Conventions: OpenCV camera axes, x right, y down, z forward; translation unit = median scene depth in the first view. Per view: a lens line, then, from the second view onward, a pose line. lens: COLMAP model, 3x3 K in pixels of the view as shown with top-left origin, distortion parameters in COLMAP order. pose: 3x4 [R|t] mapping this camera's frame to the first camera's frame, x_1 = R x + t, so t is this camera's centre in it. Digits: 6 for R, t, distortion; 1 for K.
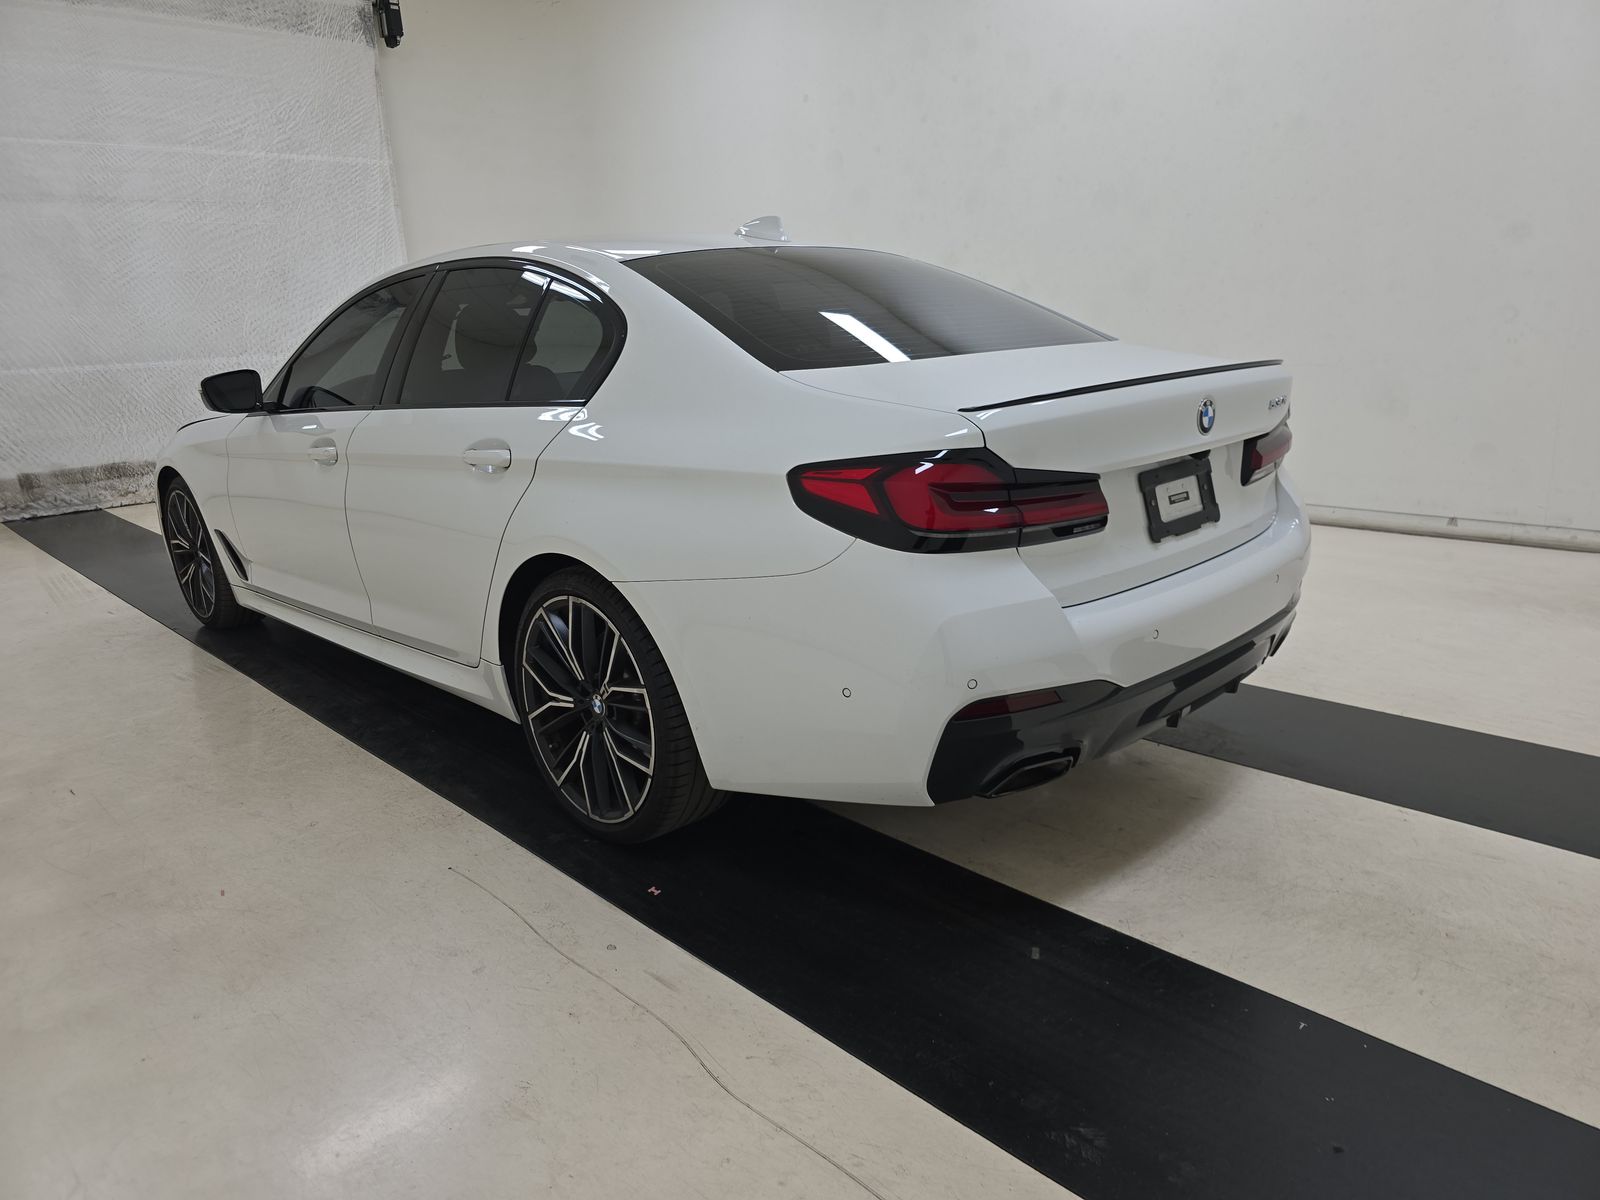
lens RADIAL K [[1092.3, 0, 800.0], [0, 1092.3, 600.0], [0, 0, 1]] dist [0.037843, -0.053928]
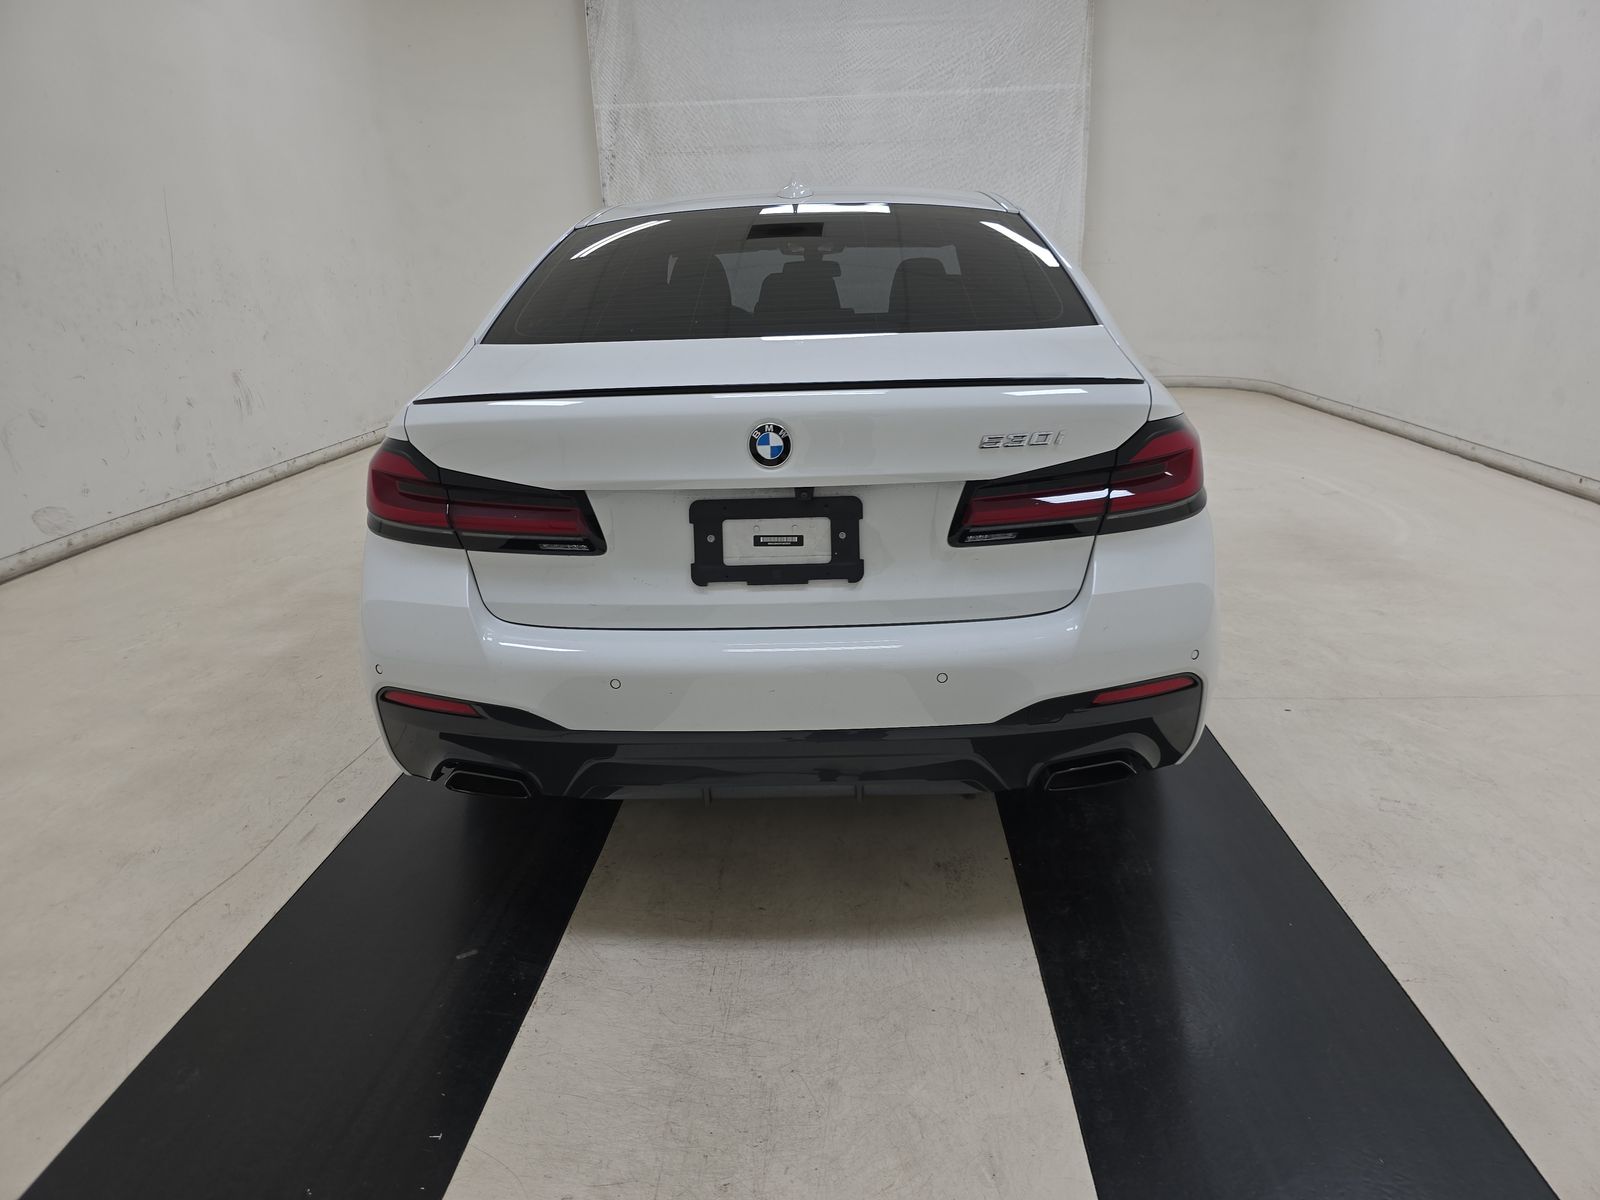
lens RADIAL K [[1092.3, 0, 800.0], [0, 1092.3, 600.0], [0, 0, 1]] dist [0.037843, -0.053928]
pose [[0.661622, 0.237860, -0.711111, 0.314573], [-0.180426, 0.970991, 0.156917, -0.060299], [0.727806, 0.024483, 0.685346, 0.154710]]
